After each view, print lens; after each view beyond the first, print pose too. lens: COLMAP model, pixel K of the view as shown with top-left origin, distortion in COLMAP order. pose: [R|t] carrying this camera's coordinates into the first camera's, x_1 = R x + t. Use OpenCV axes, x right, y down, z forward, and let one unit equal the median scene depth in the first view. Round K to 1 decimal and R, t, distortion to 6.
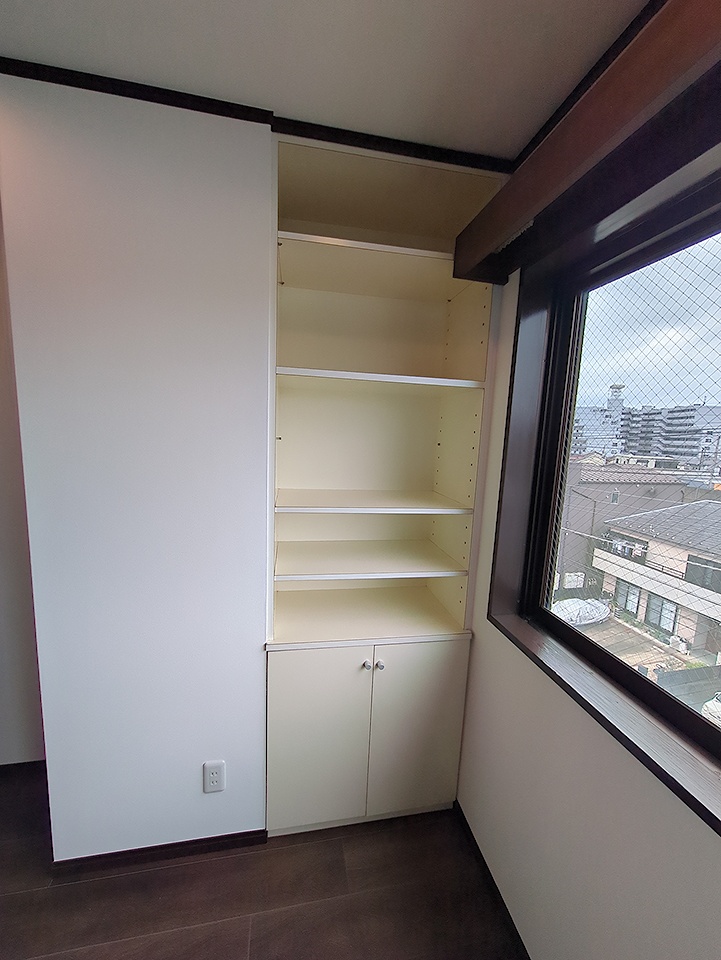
lens RADIAL K [[378.0, 0, 355.6], [0, 378.0, 479.0], [0, 0, 1]] dist [-0.003221, 0.001631]
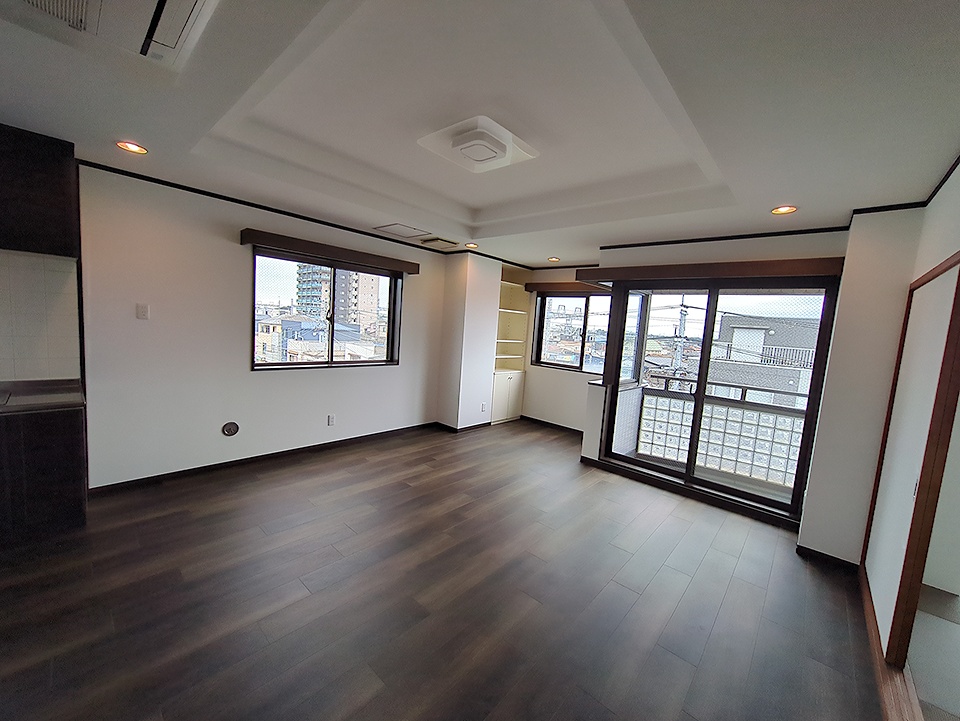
lens RADIAL K [[378.0, 0, 480.2], [0, 378.0, 362.2], [0, 0, 1]] dist [-0.003221, 0.001631]
pose [[0.803264, -0.048214, 0.593669, -2.773311], [0.039053, 0.998837, 0.028279, 0.178017], [-0.594342, 0.000469, 0.804212, -2.236457]]
